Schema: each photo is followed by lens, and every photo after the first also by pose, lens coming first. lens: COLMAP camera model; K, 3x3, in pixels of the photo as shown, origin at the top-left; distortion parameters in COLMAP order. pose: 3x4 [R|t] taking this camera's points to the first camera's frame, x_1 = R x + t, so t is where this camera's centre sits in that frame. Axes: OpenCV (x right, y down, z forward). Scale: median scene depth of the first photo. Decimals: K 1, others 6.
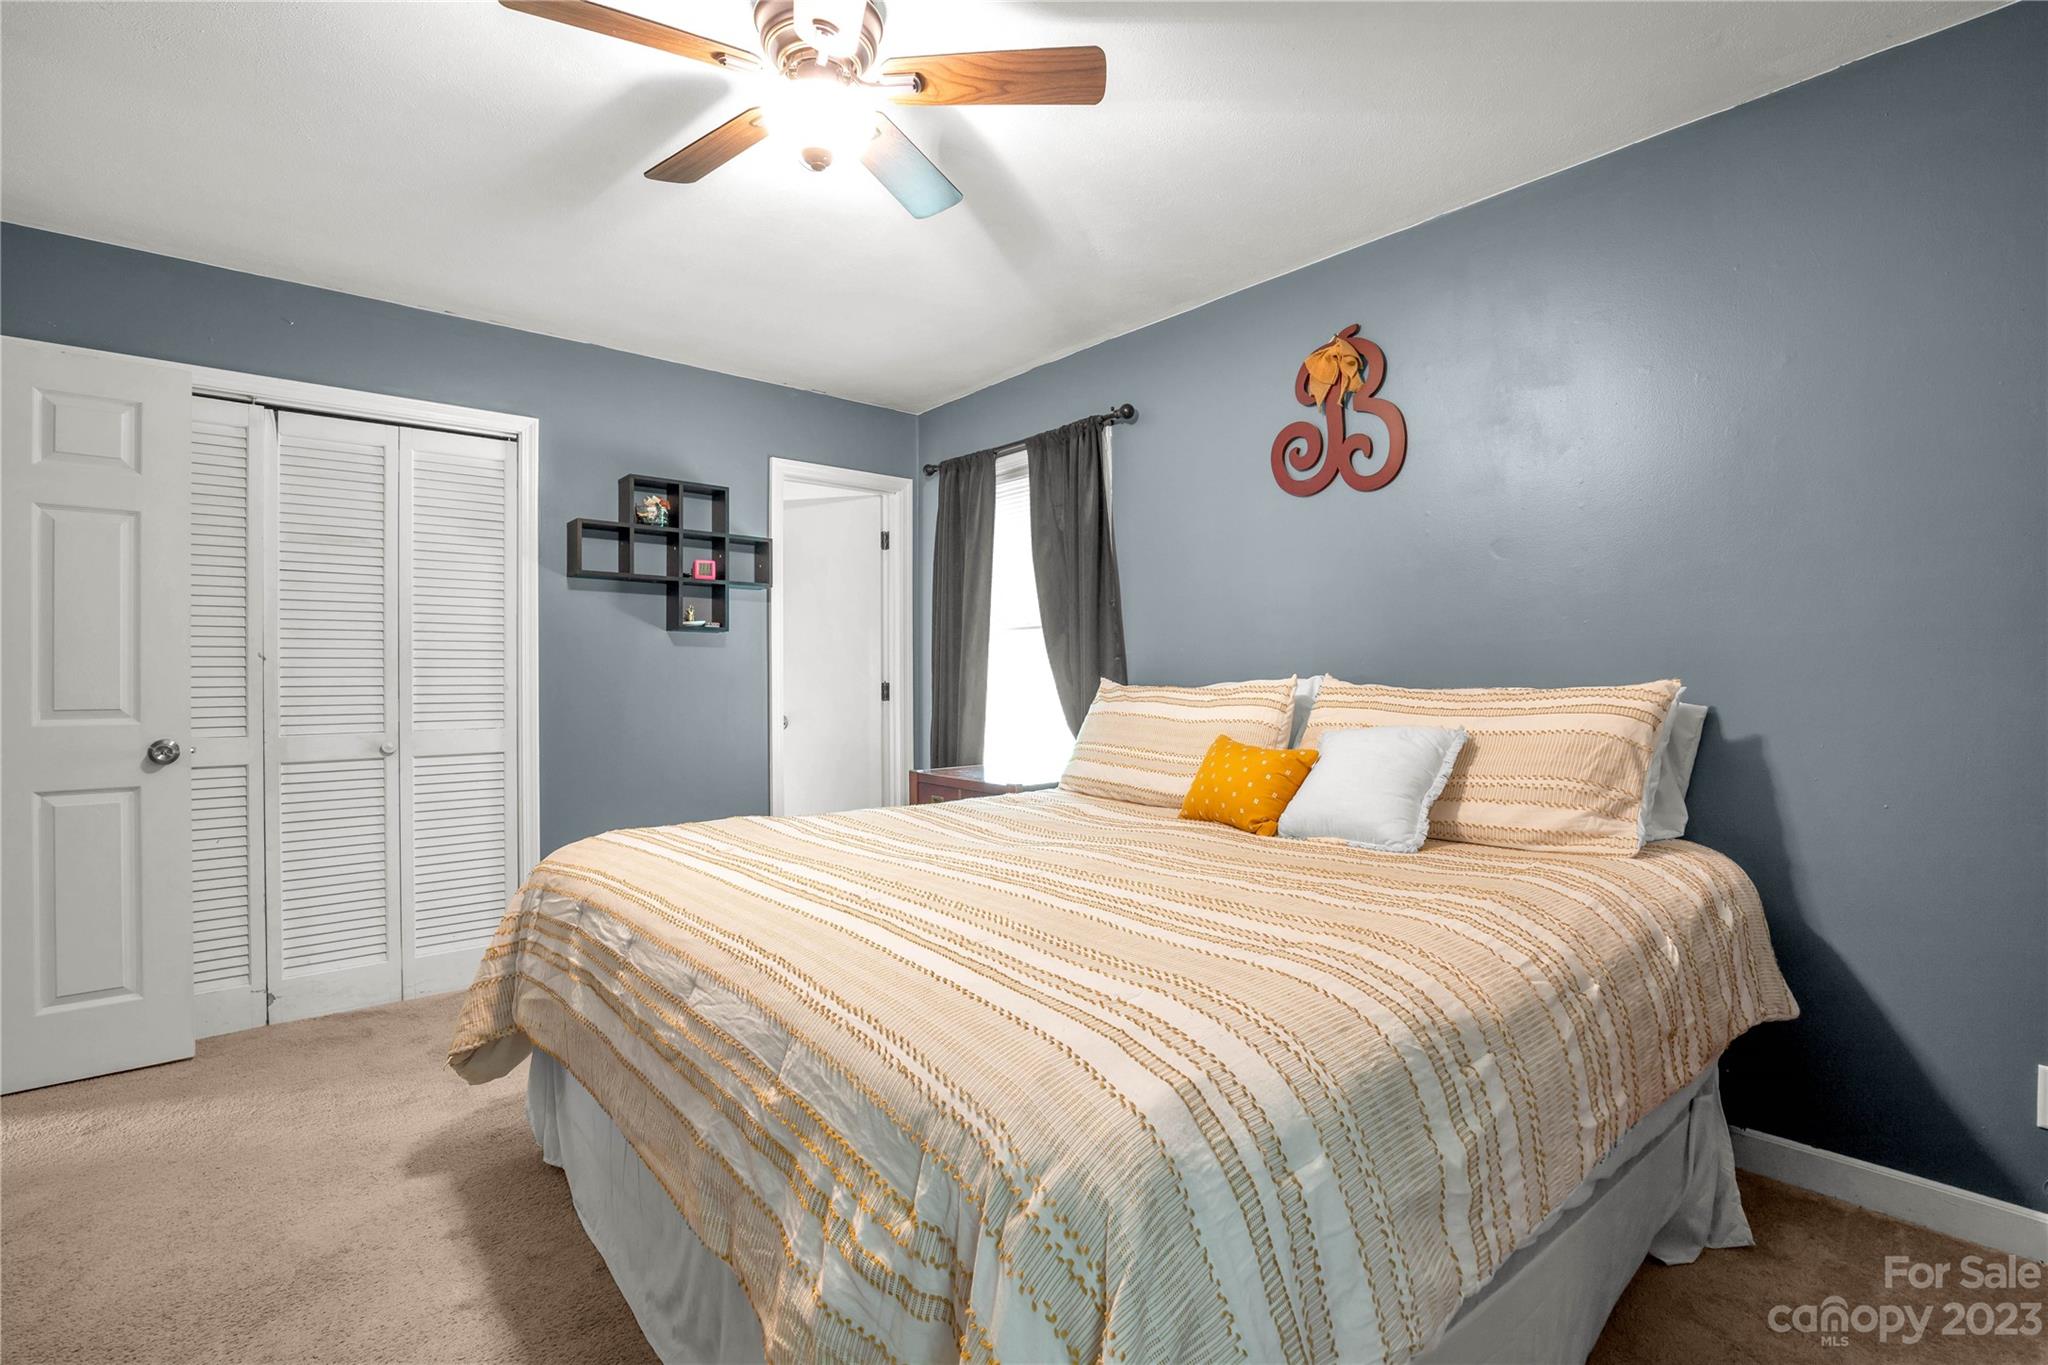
lens RADIAL K [[977.0, 0, 1024.0], [0, 977.0, 682.5], [0, 0, 1]] dist [-0.002358, 0.000094]
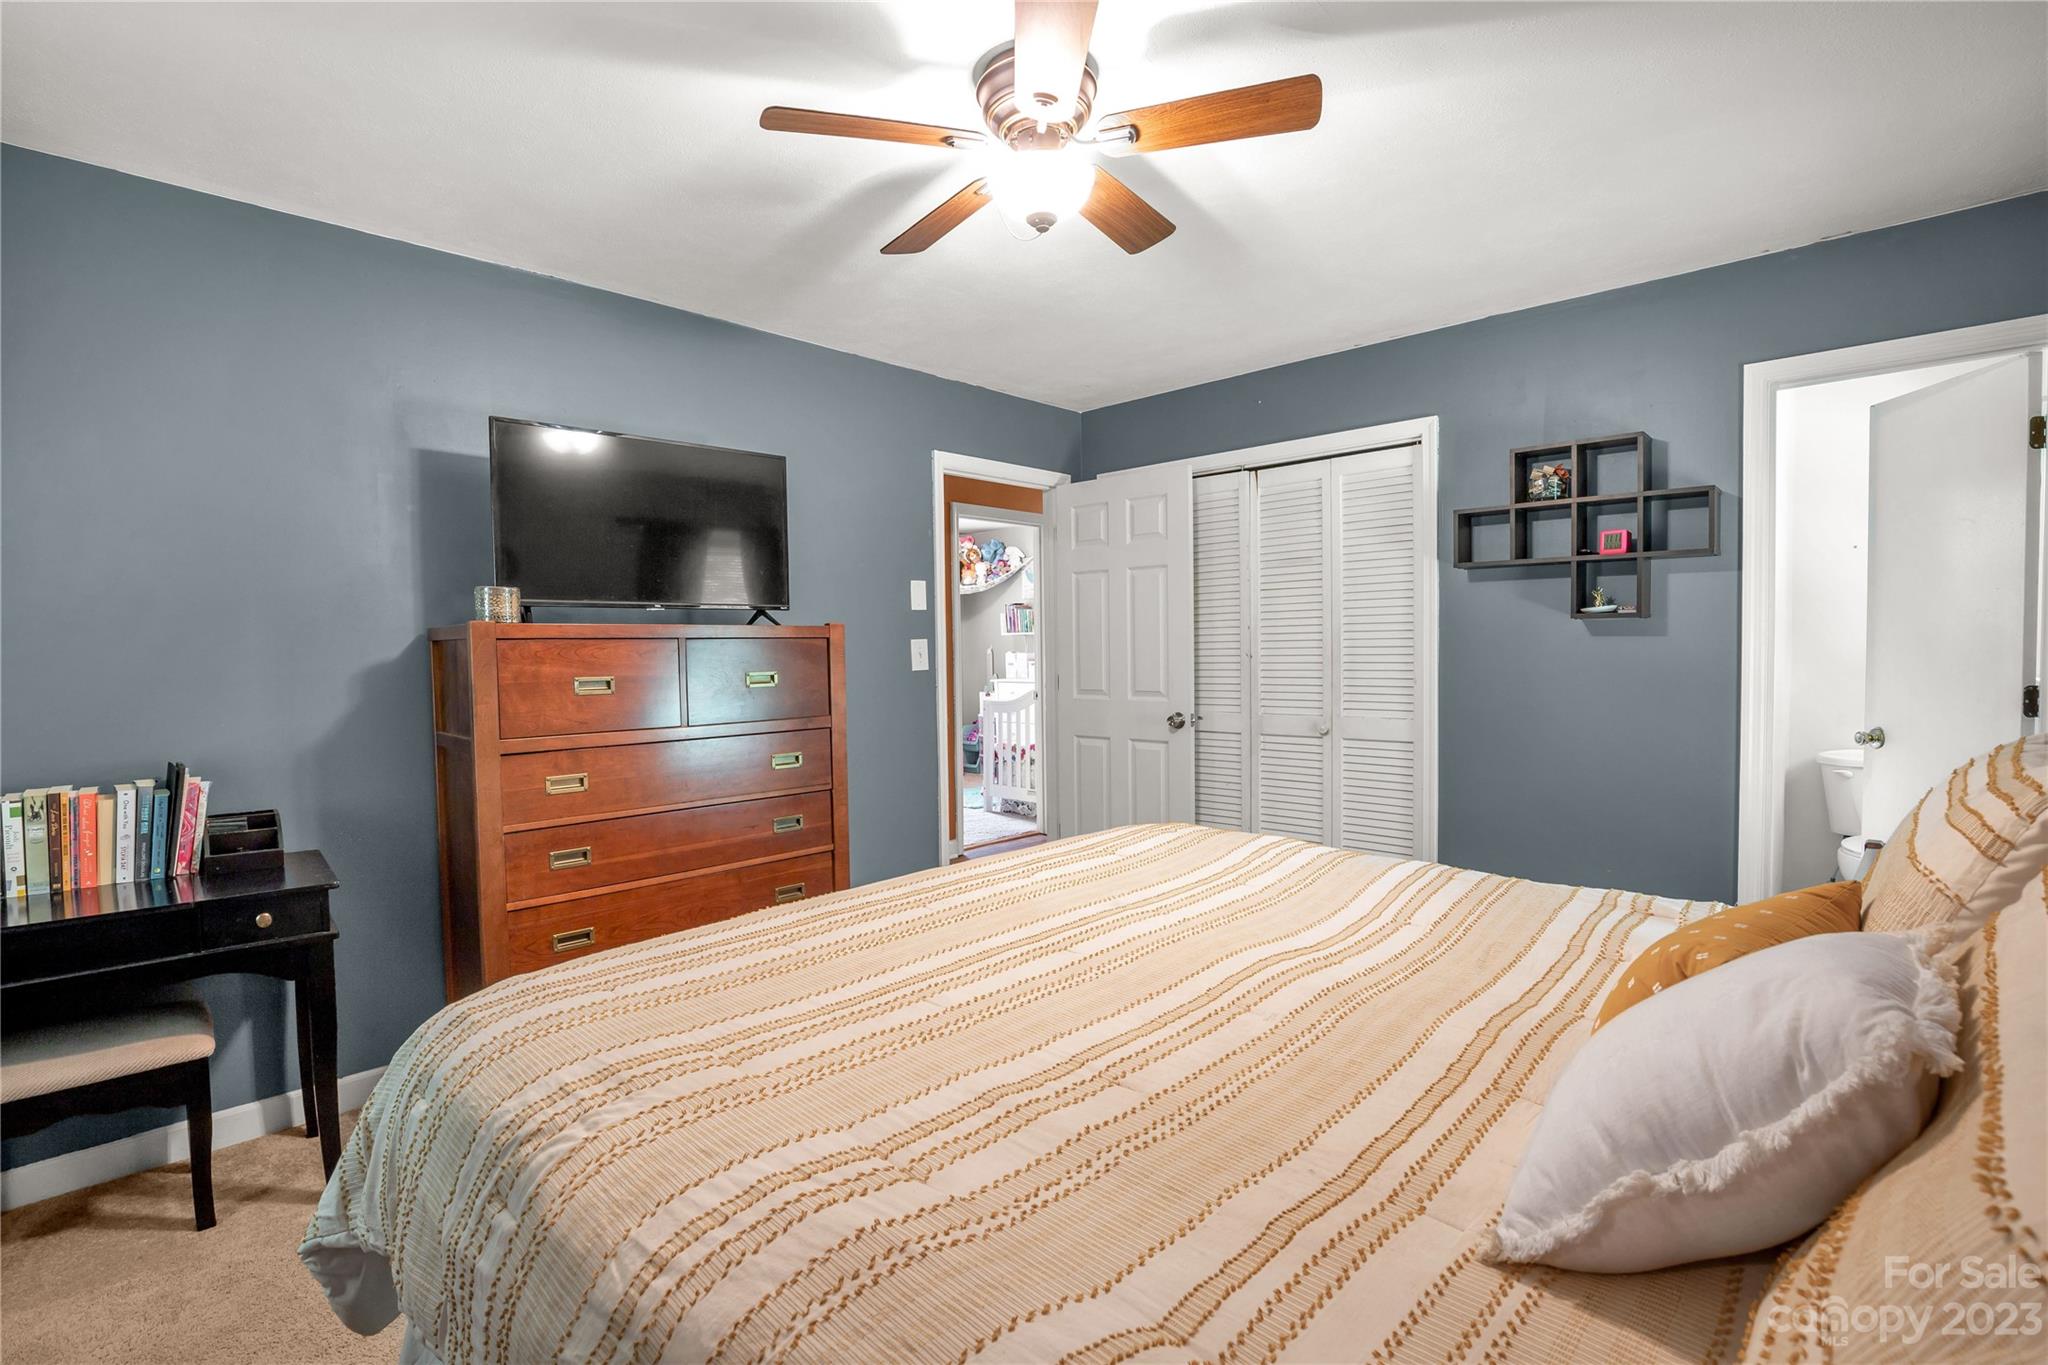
lens RADIAL K [[959.7, 0, 1020.6], [0, 959.7, 684.3], [0, 0, 1]] dist [-0.002181, -0.000411]
pose [[0.113159, 0.044293, -0.992589, 0.431366], [0.014109, 0.998833, 0.046180, -0.043557], [0.993477, -0.019230, 0.112402, 0.439072]]
